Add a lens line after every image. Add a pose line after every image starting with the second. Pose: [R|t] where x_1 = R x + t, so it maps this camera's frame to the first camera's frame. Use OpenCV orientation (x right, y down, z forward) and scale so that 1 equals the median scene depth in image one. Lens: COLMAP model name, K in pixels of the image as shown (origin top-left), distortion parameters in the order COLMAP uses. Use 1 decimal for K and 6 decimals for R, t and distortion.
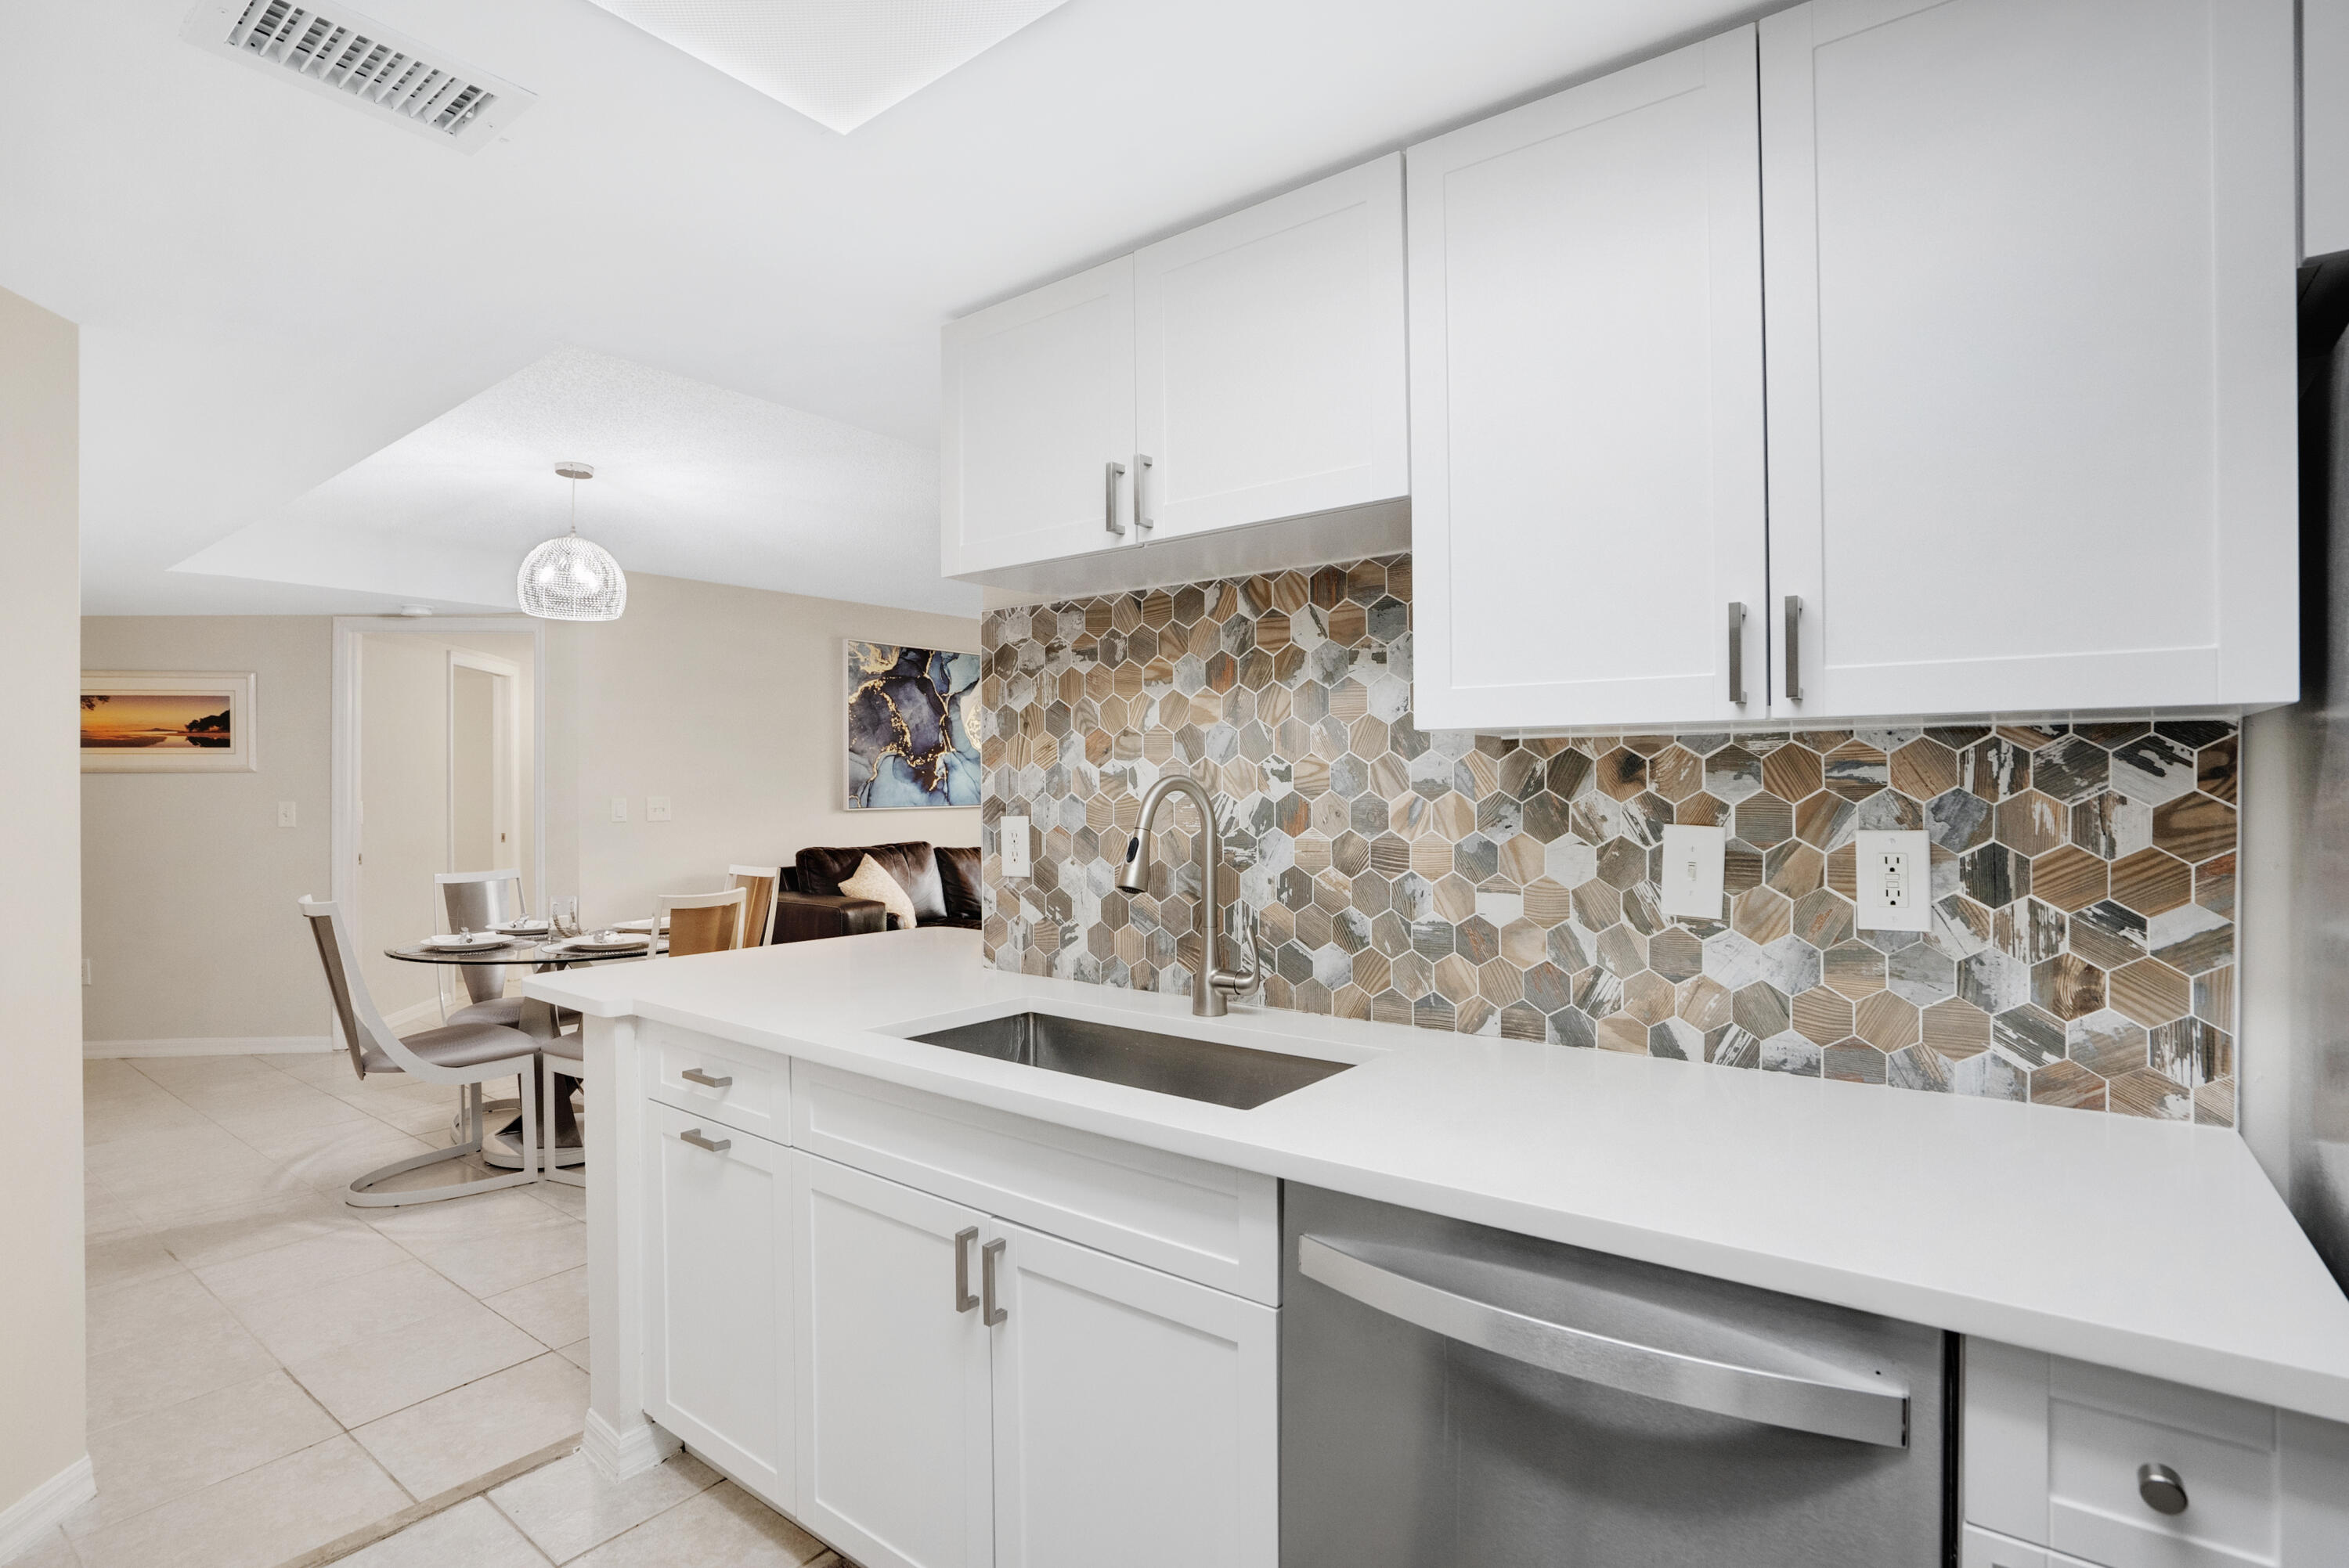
lens RADIAL K [[1132.4, 0, 1174.5], [0, 1132.4, 784.0], [0, 0, 1]] dist [-0.037425, 0.014273]
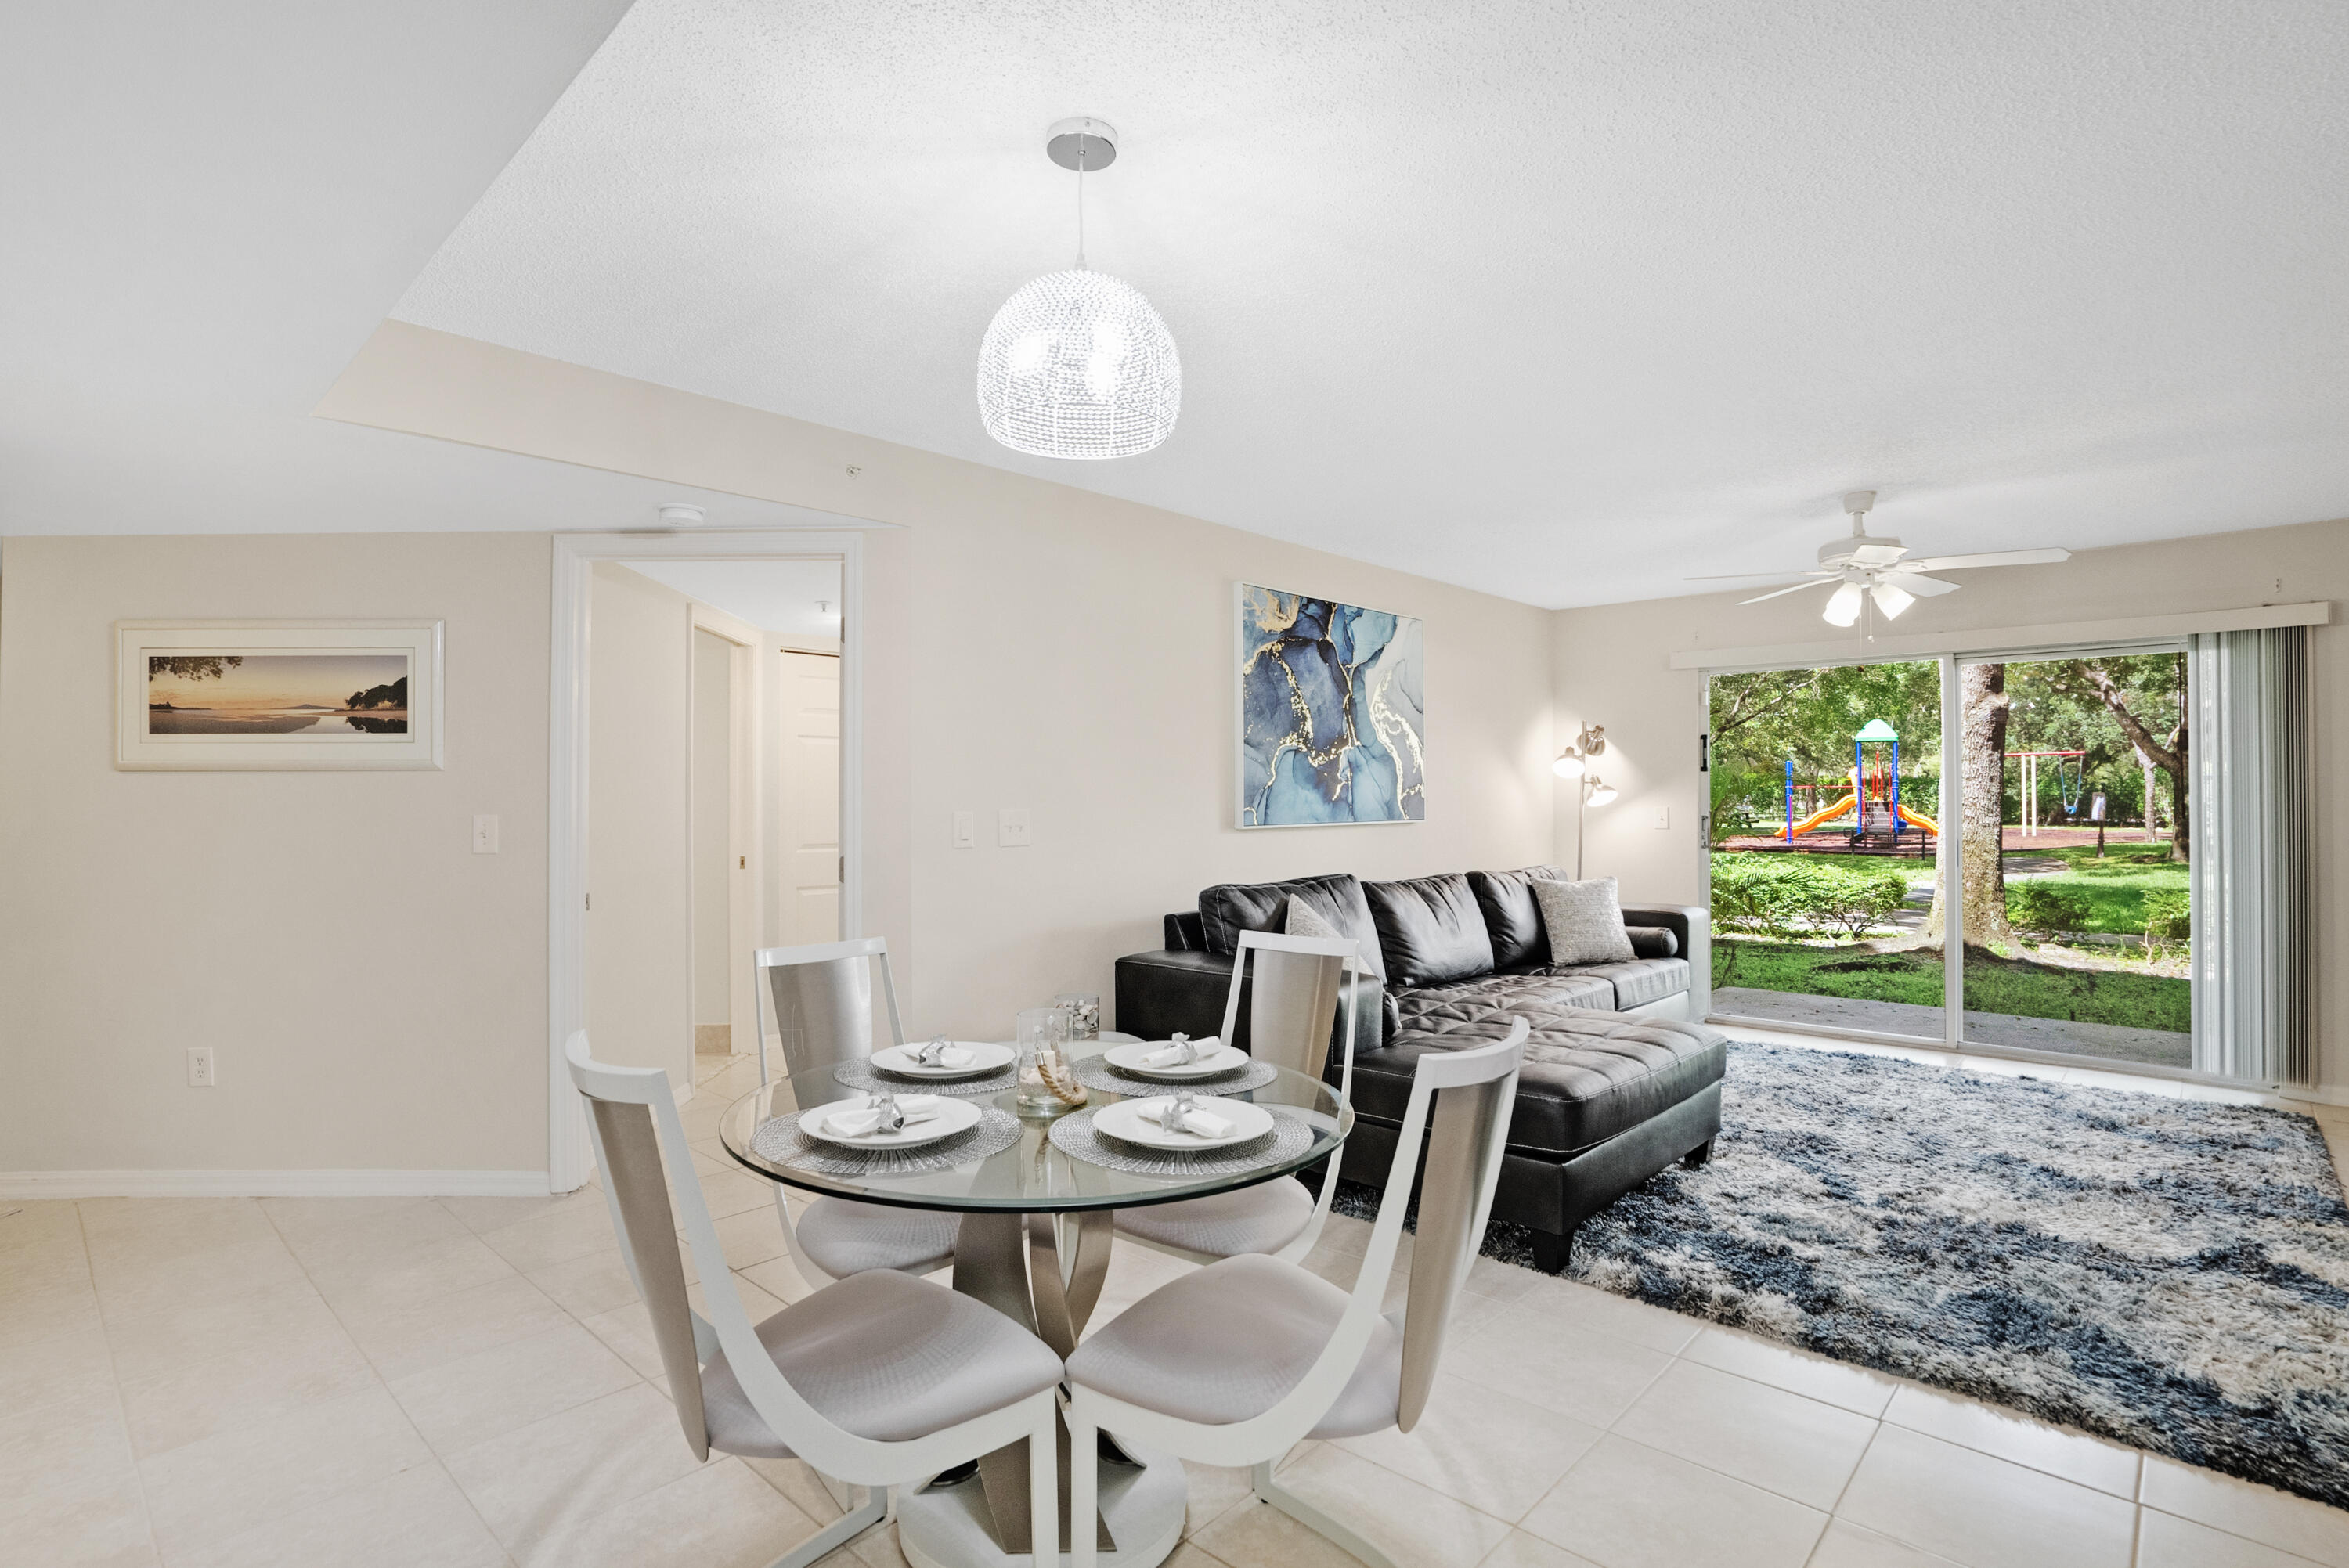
lens RADIAL K [[1132.4, 0, 1174.5], [0, 1132.4, 784.0], [0, 0, 1]] dist [-0.037425, 0.014273]
pose [[0.995219, 0.001307, -0.097664, -0.258116], [-0.002159, 0.999961, -0.008614, 0.002048], [0.097648, 0.008783, 0.995182, 0.299104]]
